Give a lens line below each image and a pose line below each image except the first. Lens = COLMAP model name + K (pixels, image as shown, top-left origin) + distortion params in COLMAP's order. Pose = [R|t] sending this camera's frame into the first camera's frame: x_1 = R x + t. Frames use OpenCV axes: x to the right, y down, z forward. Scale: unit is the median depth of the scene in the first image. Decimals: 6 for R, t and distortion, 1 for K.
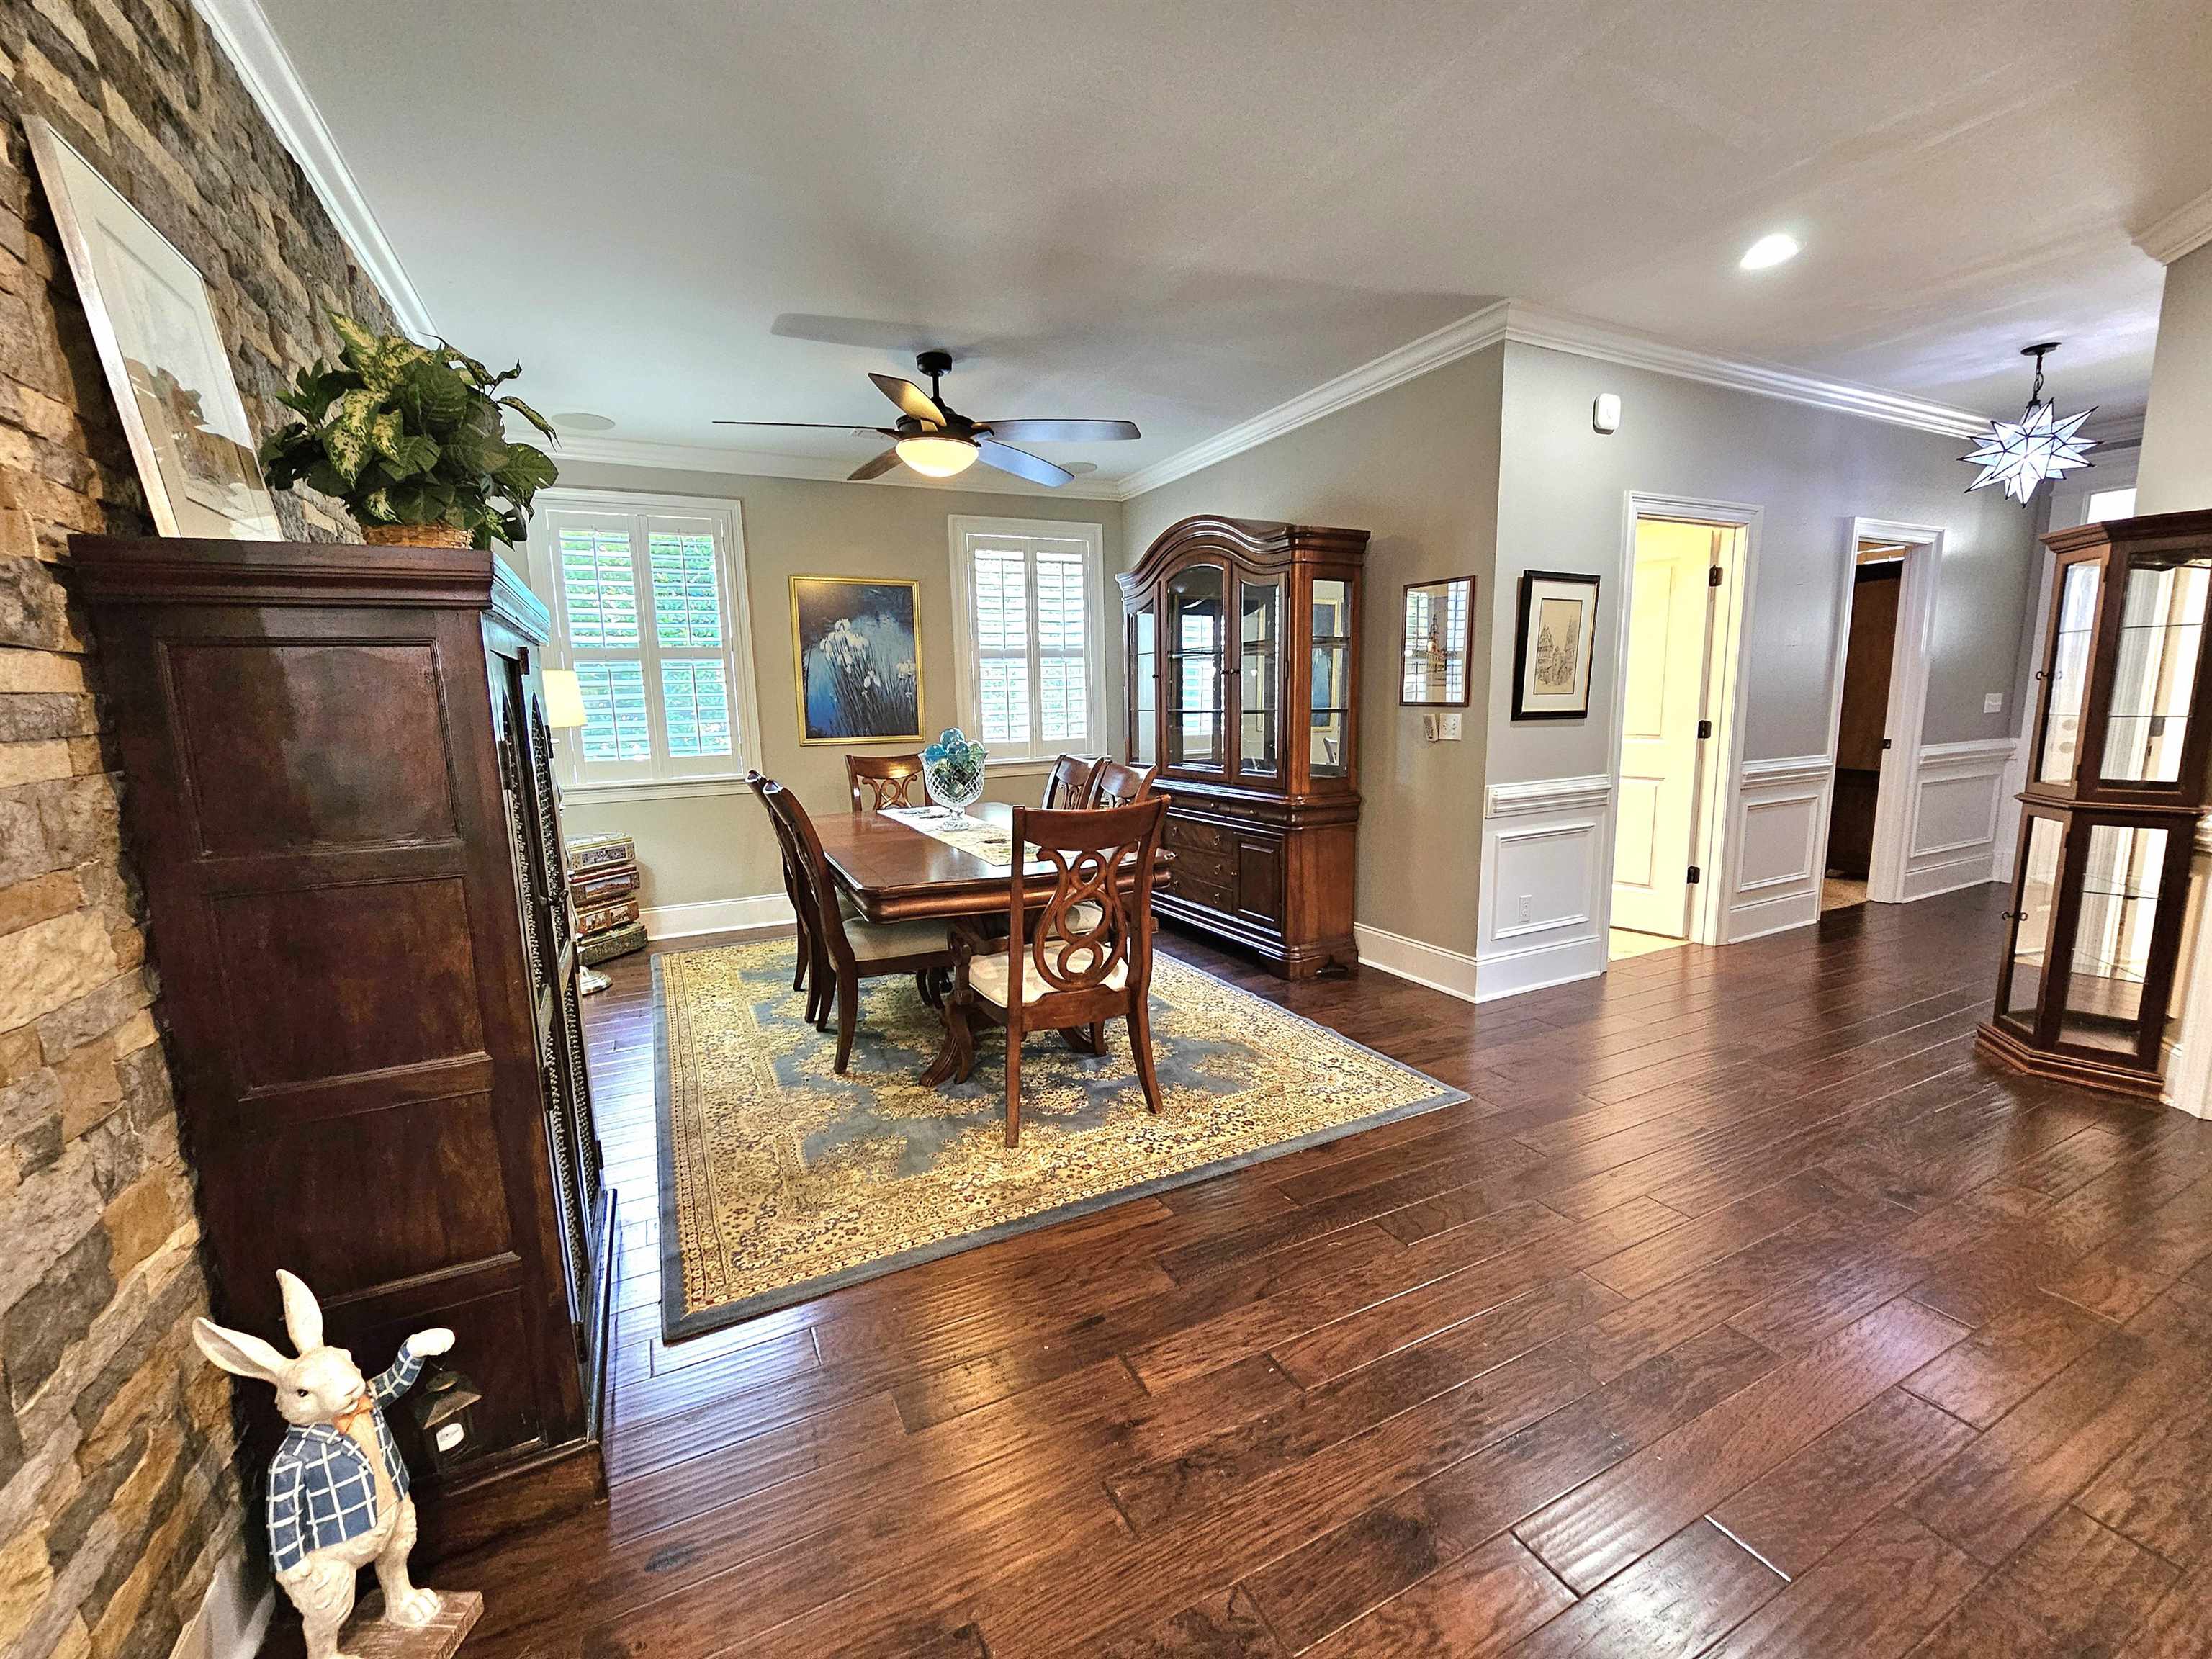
lens RADIAL K [[907.9, 0, 1097.0], [0, 907.9, 835.2], [0, 0, 1]] dist [0.001451, -0.001542]
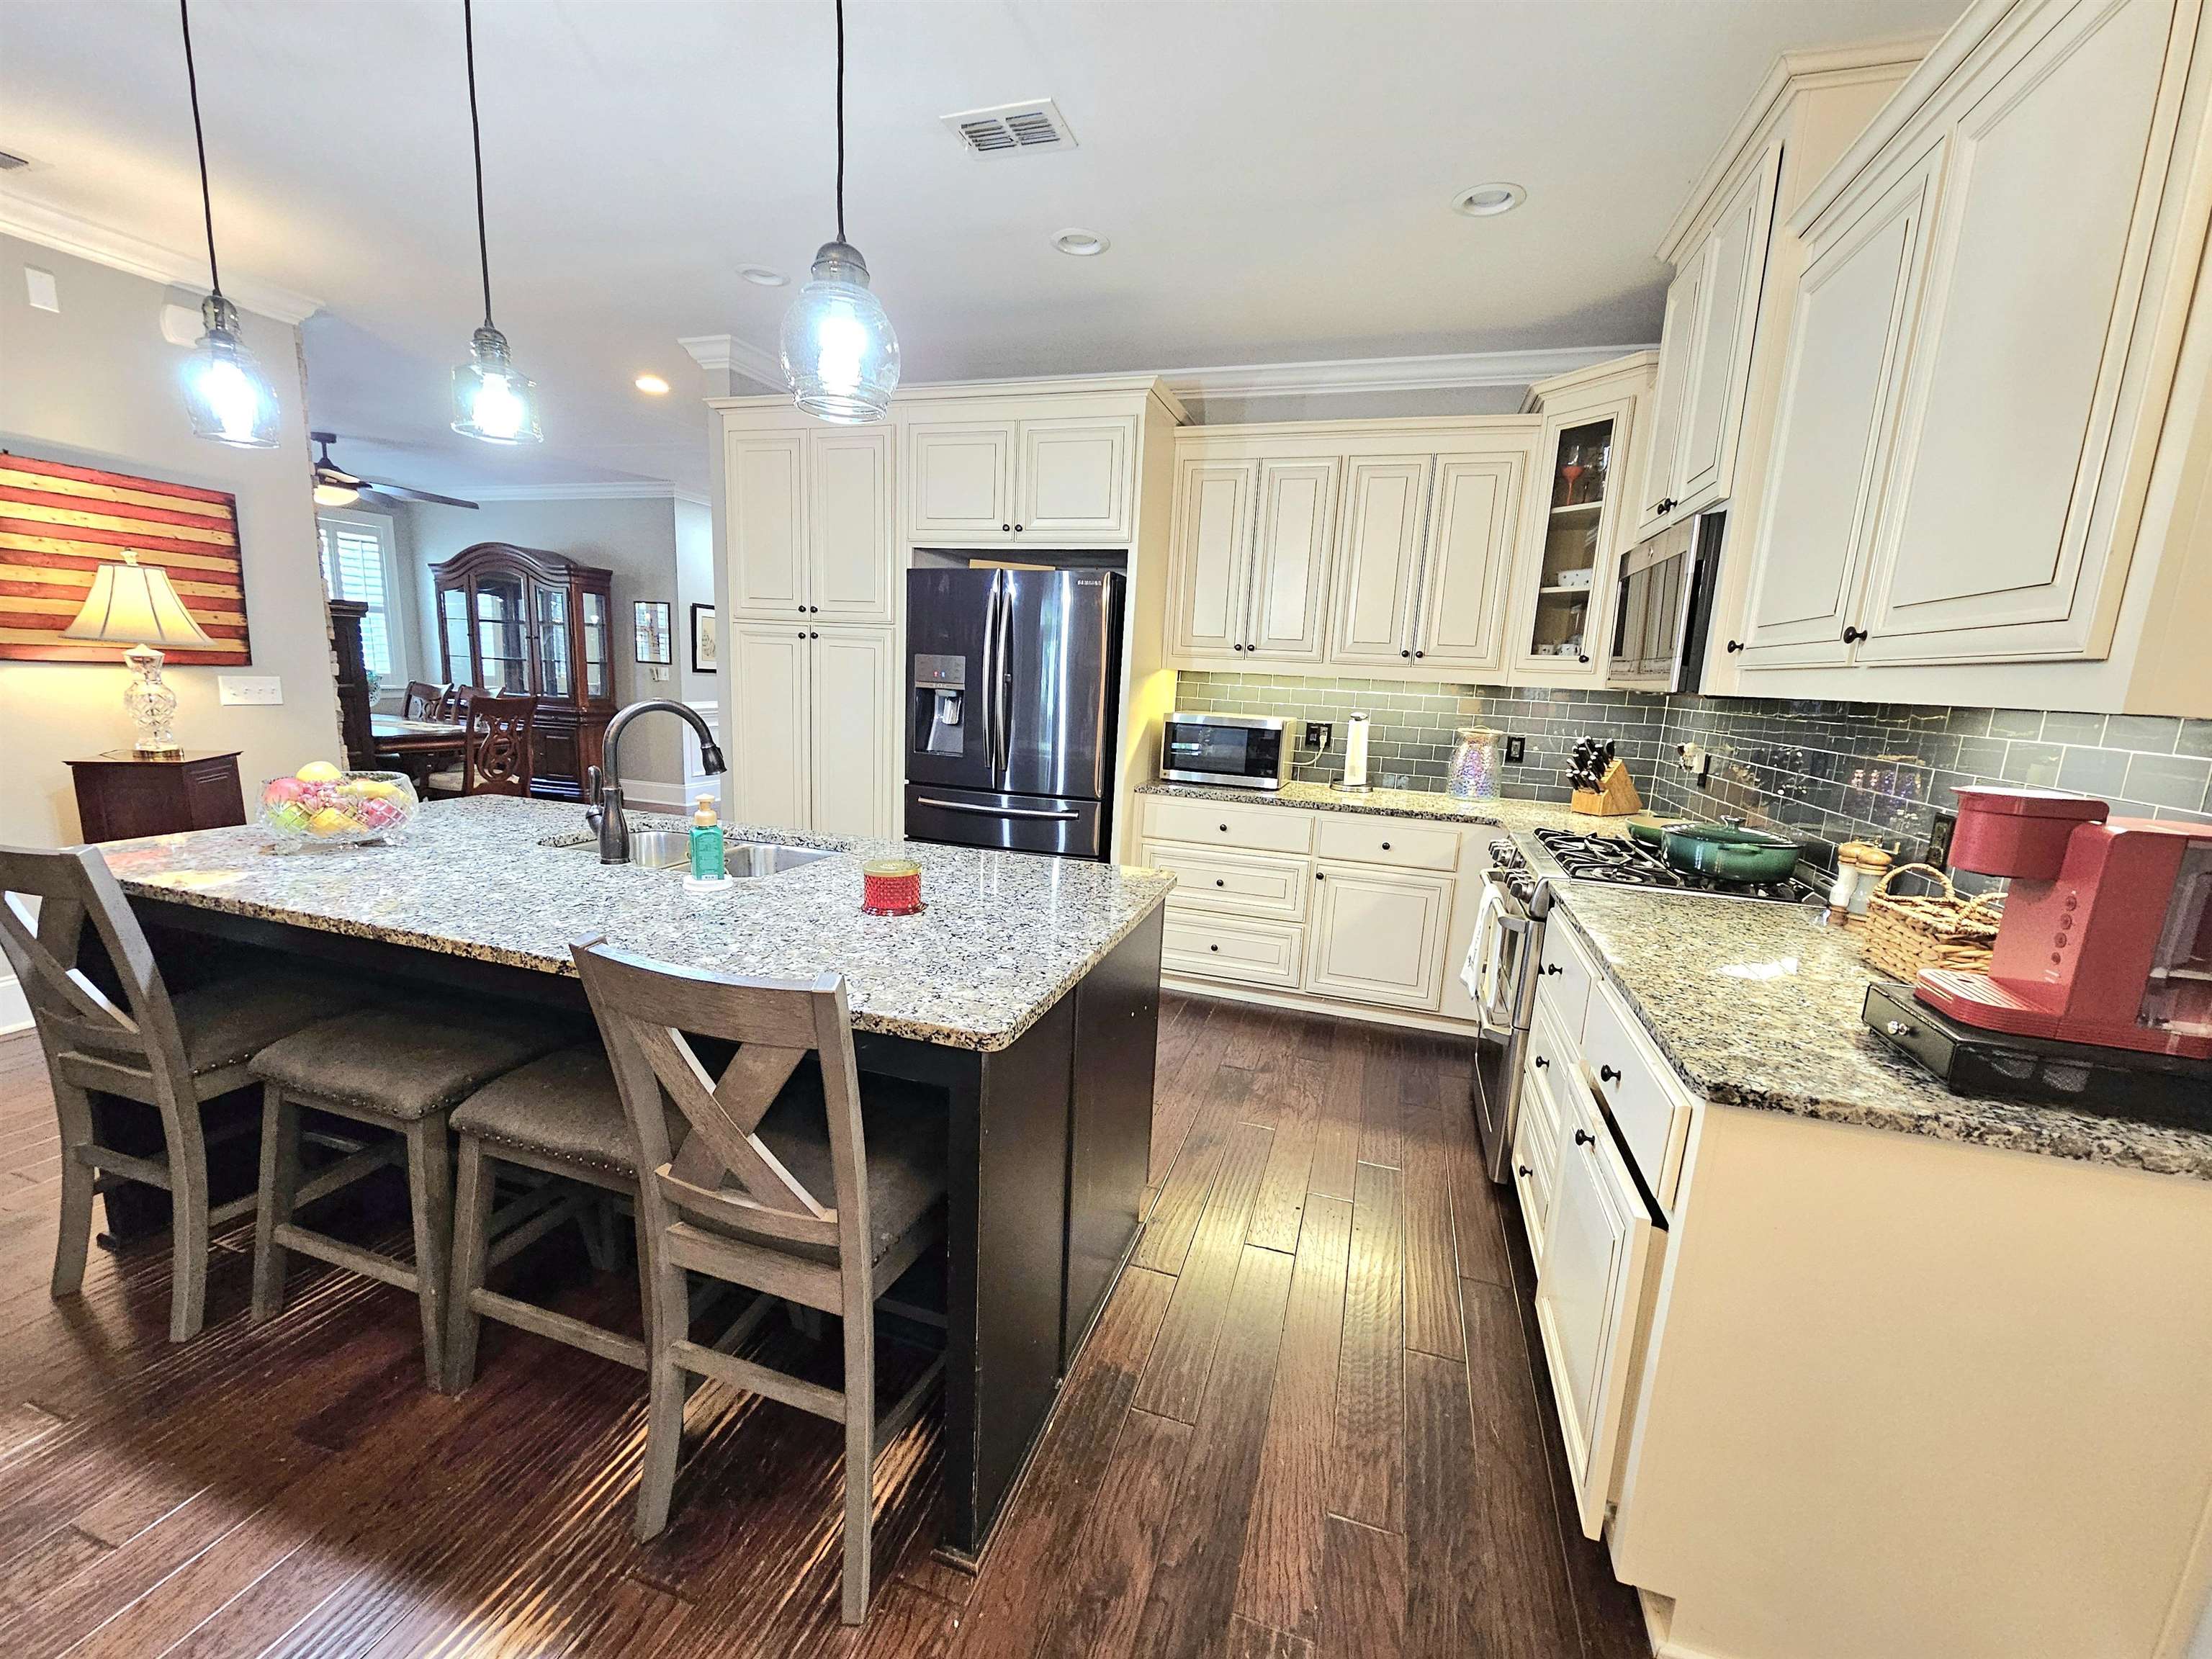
lens RADIAL K [[907.9, 0, 1092.7], [0, 907.9, 838.6], [0, 0, 1]] dist [0.001451, -0.001542]
pose [[0.693526, -0.080054, 0.715970, -0.394333], [0.049426, 0.996753, 0.063572, 0.152461], [-0.718735, -0.008702, 0.695230, -1.016662]]
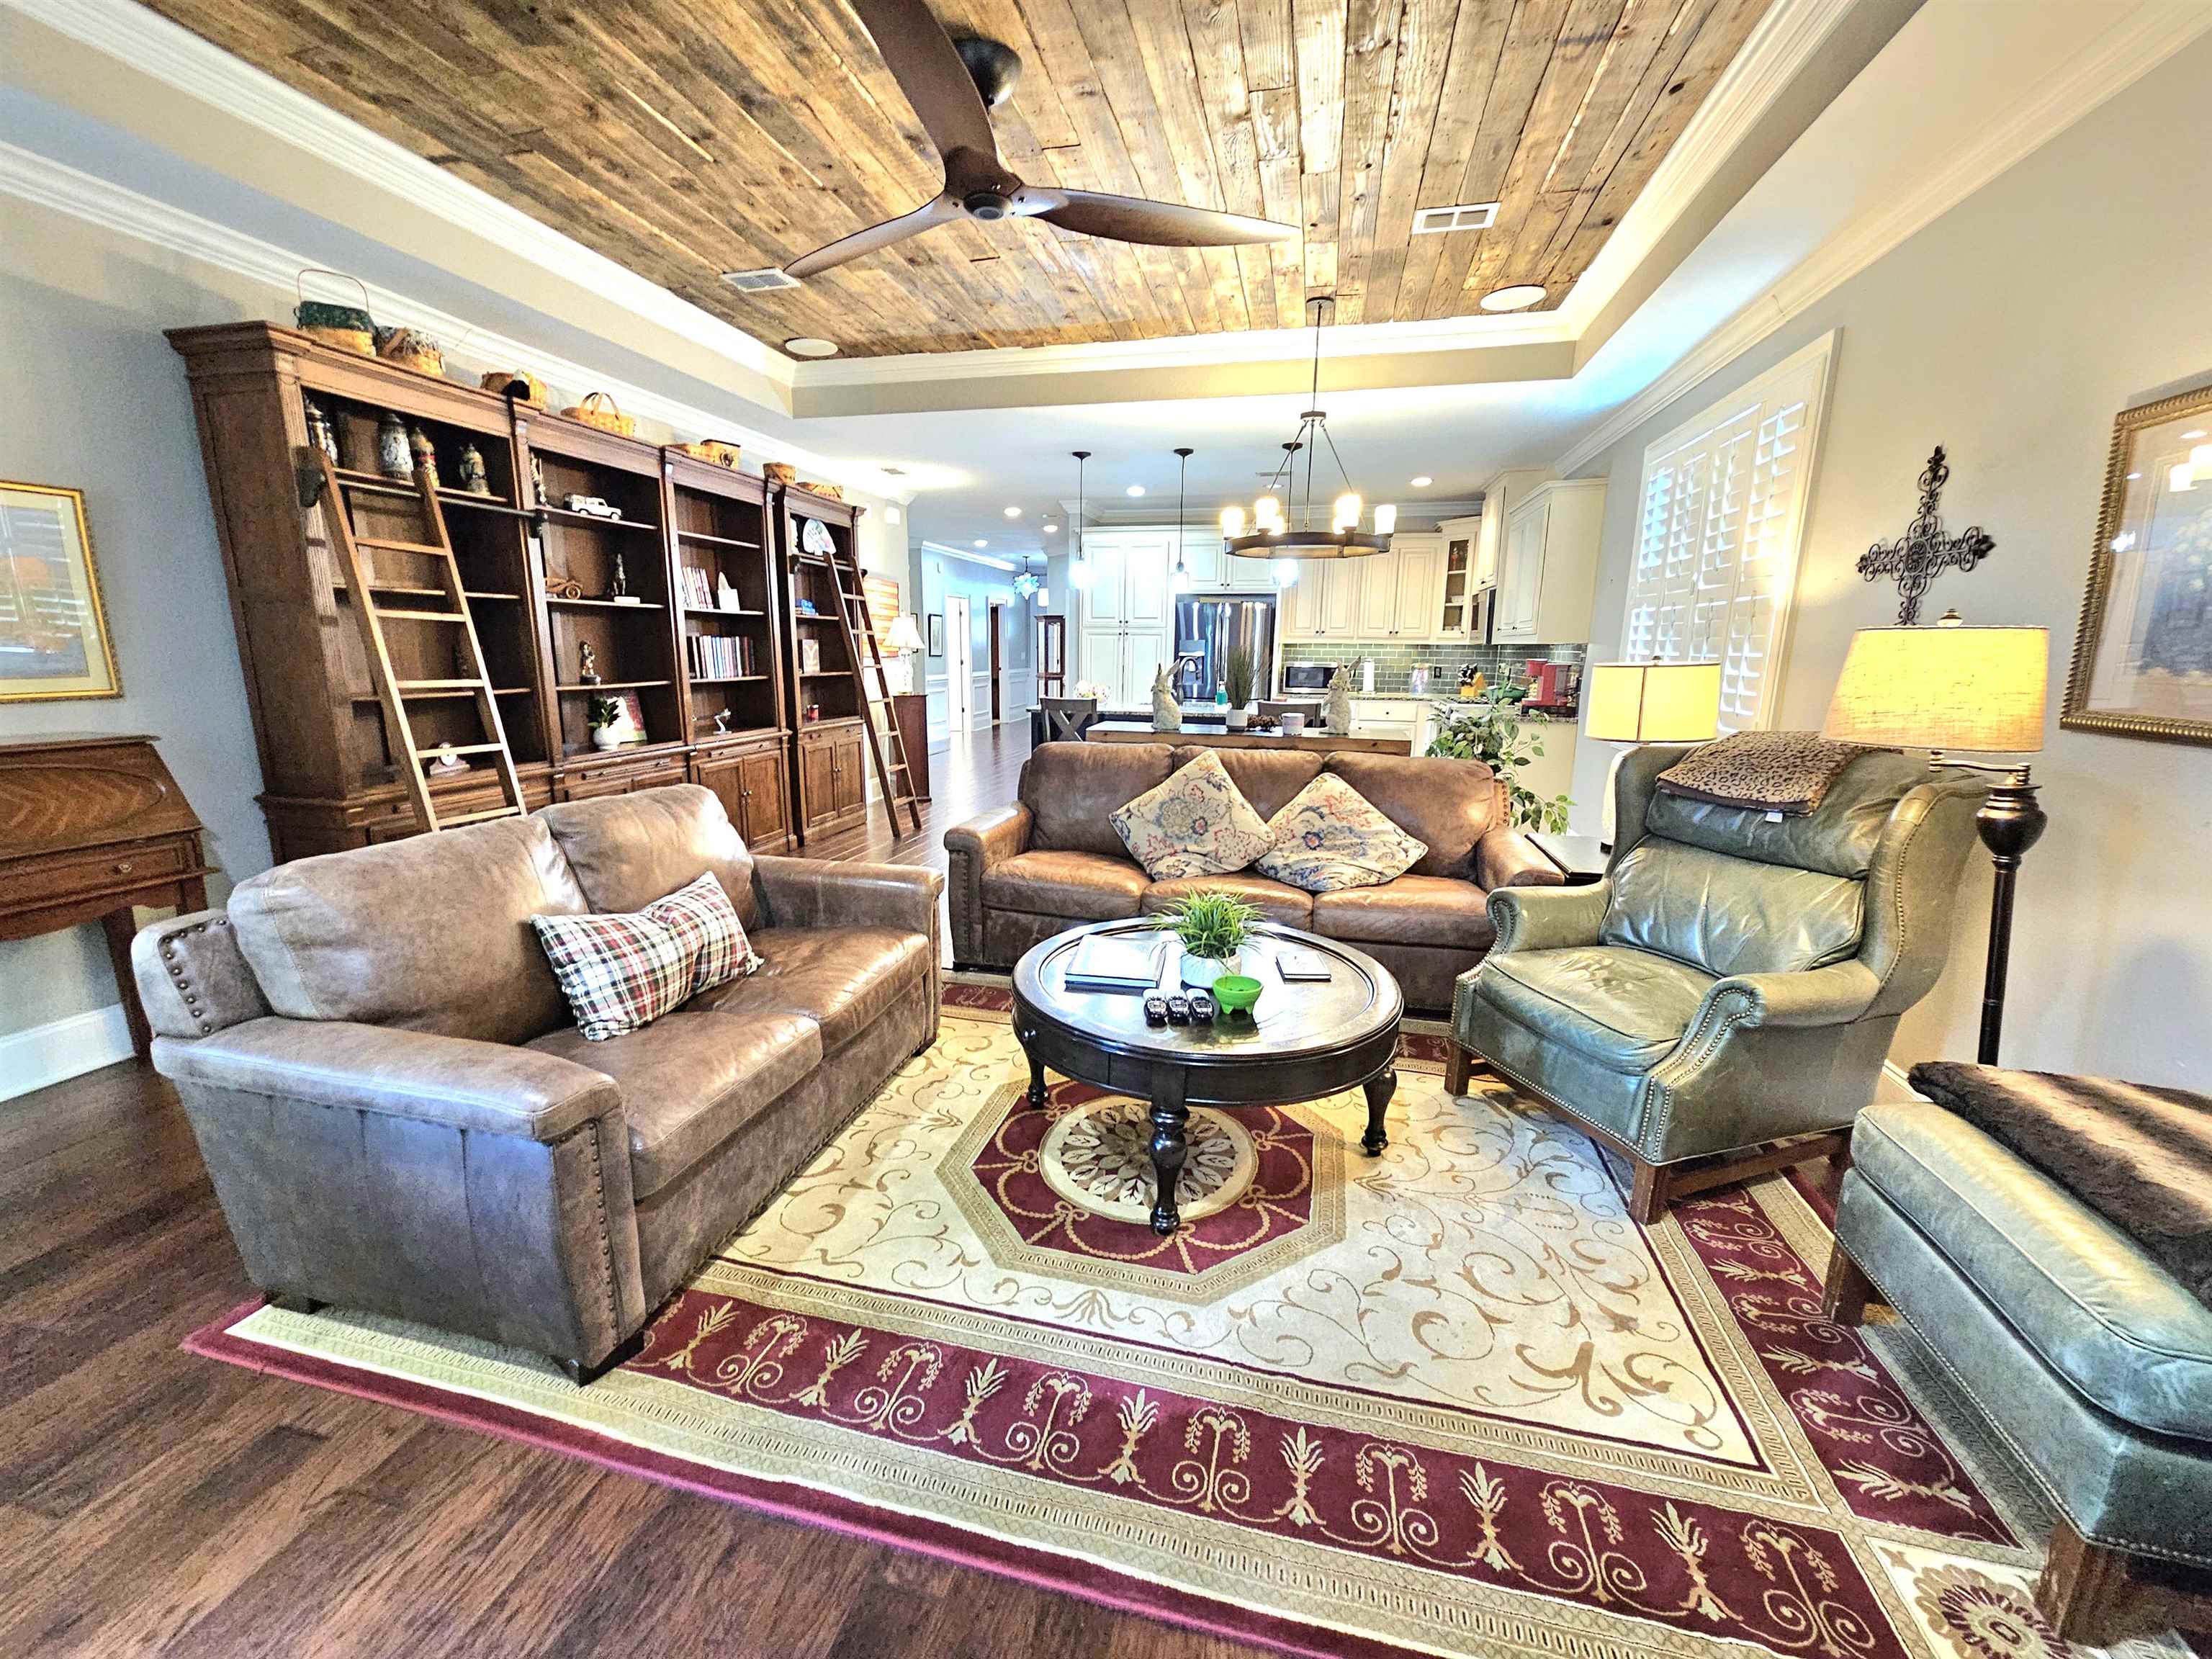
lens RADIAL K [[907.9, 0, 1095.6], [0, 907.9, 833.5], [0, 0, 1]] dist [0.001451, -0.001542]
pose [[0.635755, -0.129412, 0.760966, -1.566485], [0.096848, 0.991429, 0.087692, 0.250180], [-0.765791, 0.017947, 0.642838, -1.416359]]
